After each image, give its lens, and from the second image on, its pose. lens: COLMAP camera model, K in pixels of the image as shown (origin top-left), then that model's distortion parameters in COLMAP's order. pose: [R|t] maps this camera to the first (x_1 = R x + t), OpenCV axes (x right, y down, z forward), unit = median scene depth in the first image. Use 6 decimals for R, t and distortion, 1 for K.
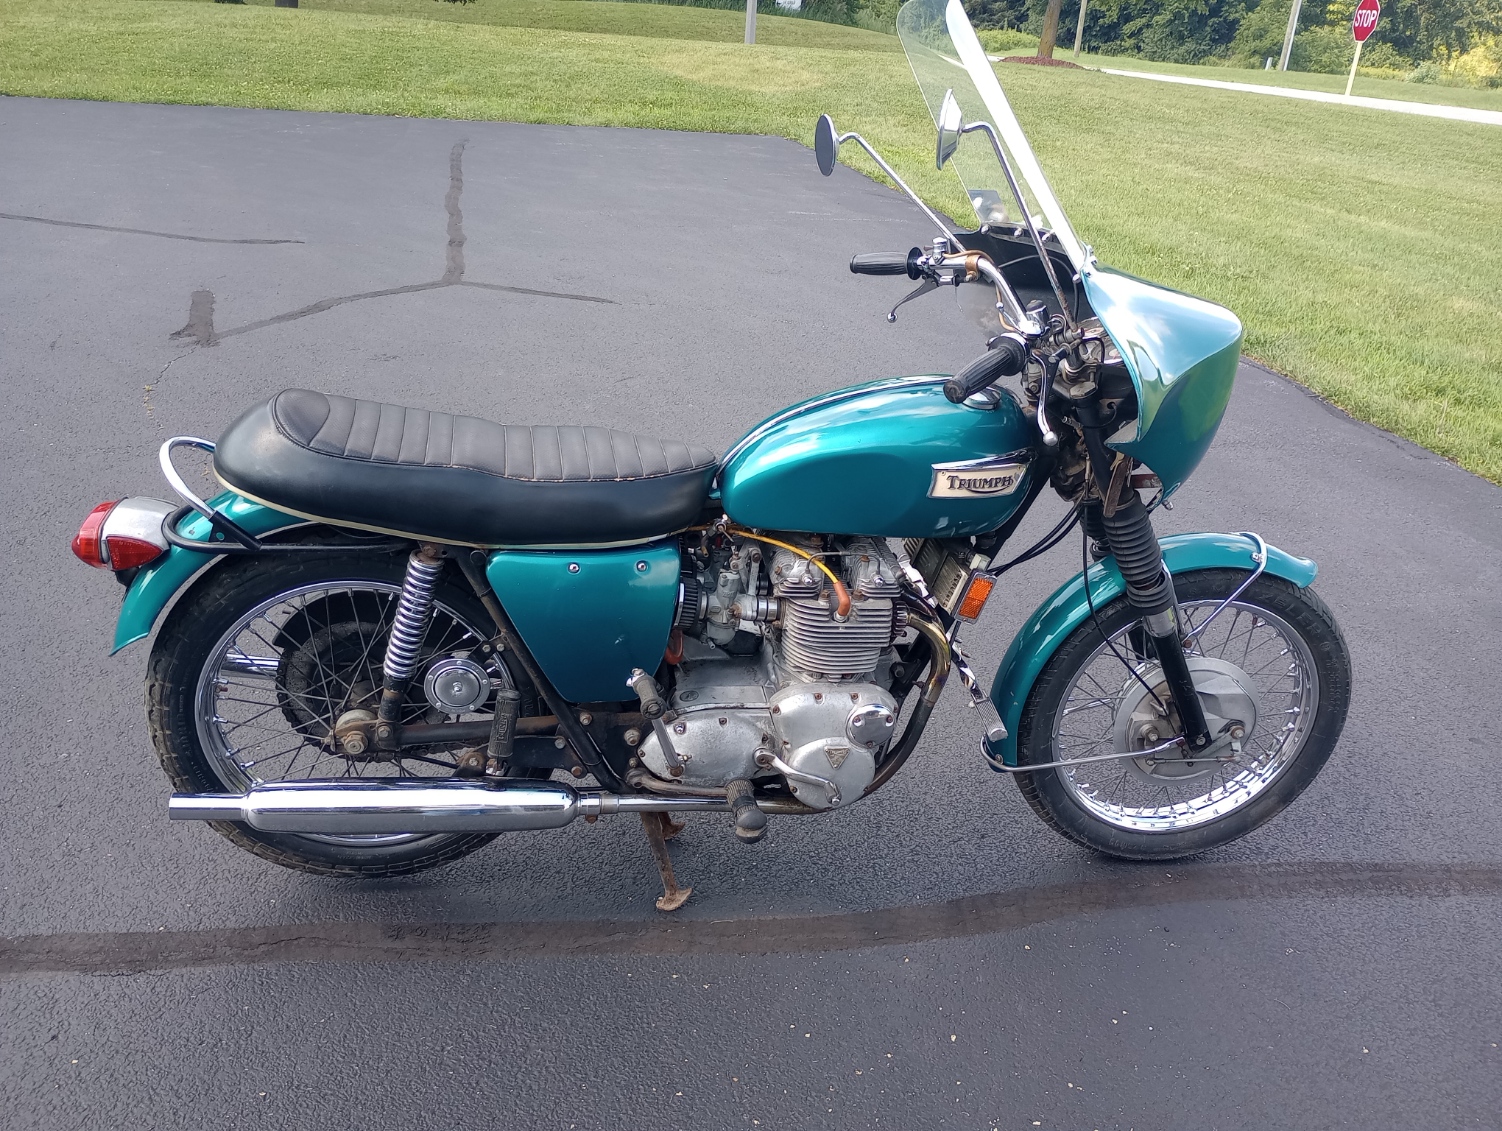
lens RADIAL K [[1173.0, 0, 751.0], [0, 1173.0, 565.5], [0, 0, 1]] dist [0.010446, 0.000696]
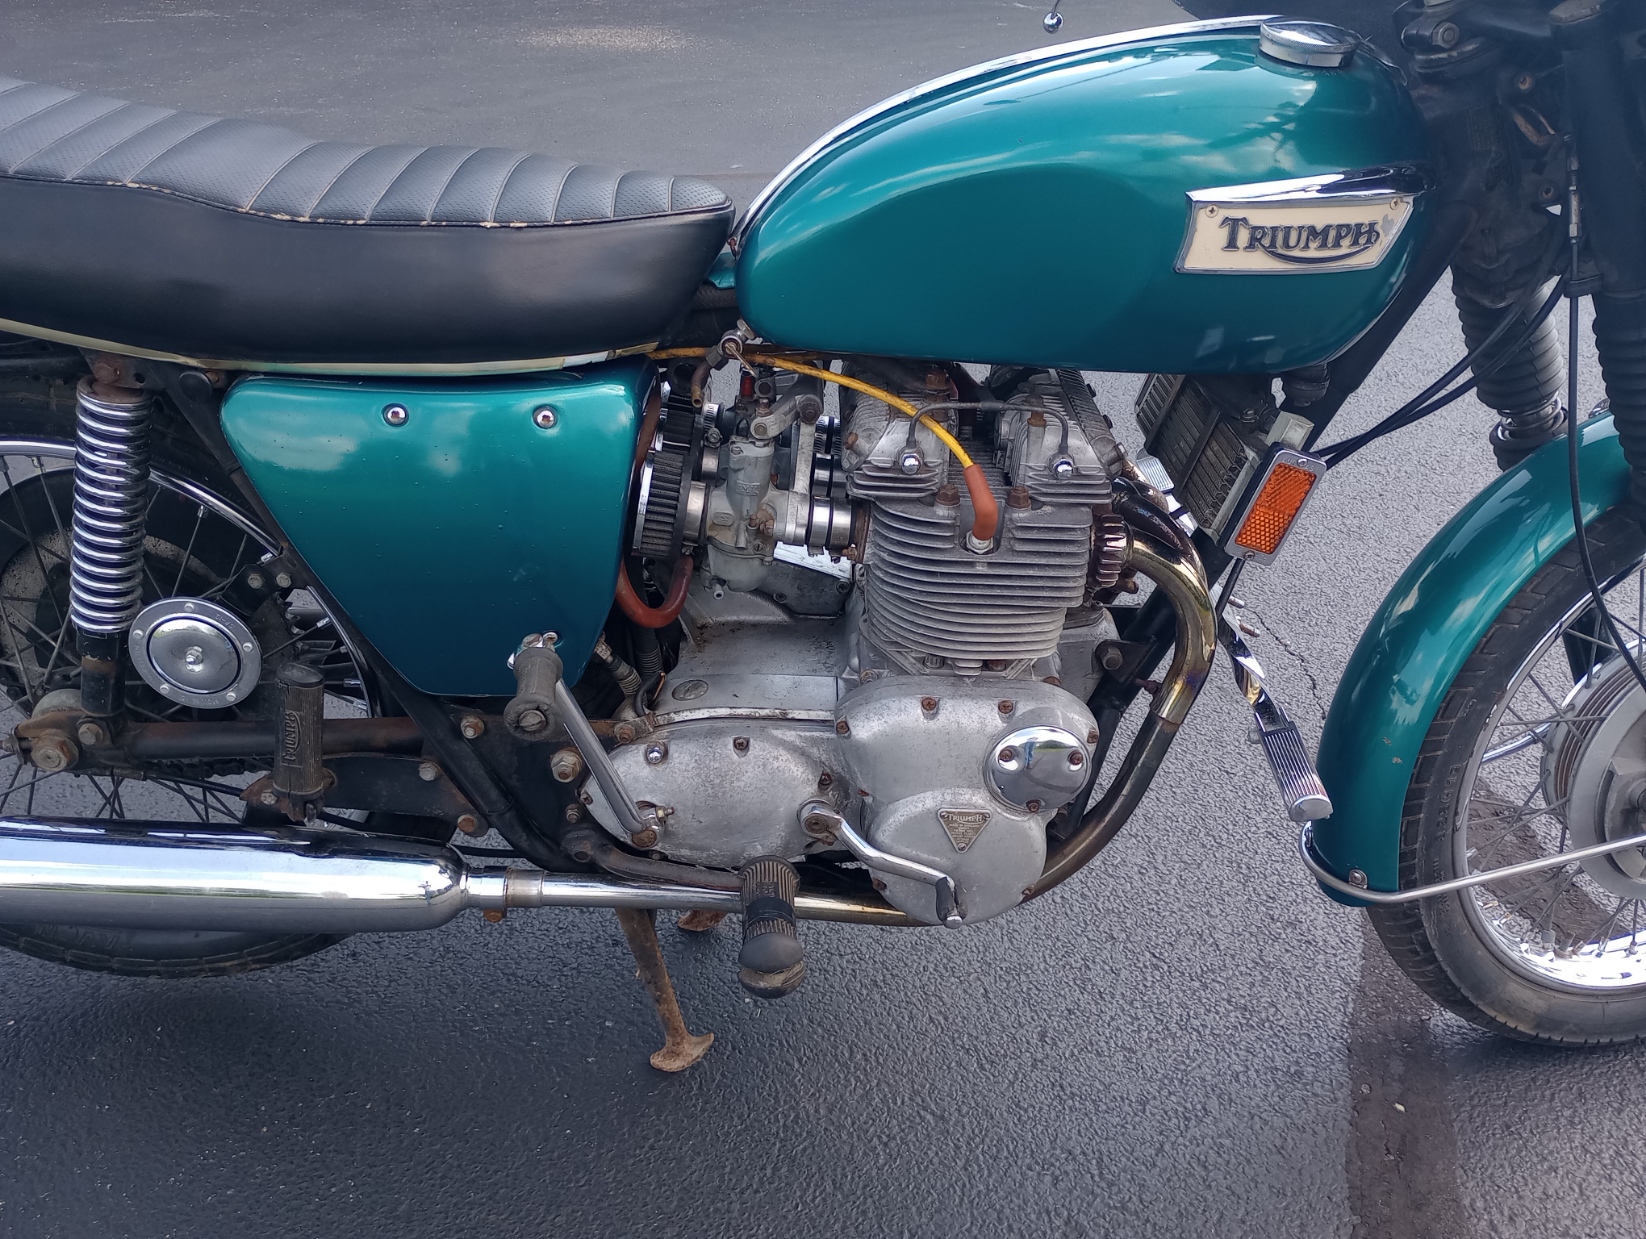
lens RADIAL K [[1306.7, 0, 823.0], [0, 1306.7, 619.5], [0, 0, 1]] dist [0.007254, 0.001223]
pose [[0.988586, 0.036414, -0.146194, 0.091112], [-0.025603, 0.996842, 0.075165, 0.036549], [0.148469, -0.070564, 0.986396, 0.456959]]
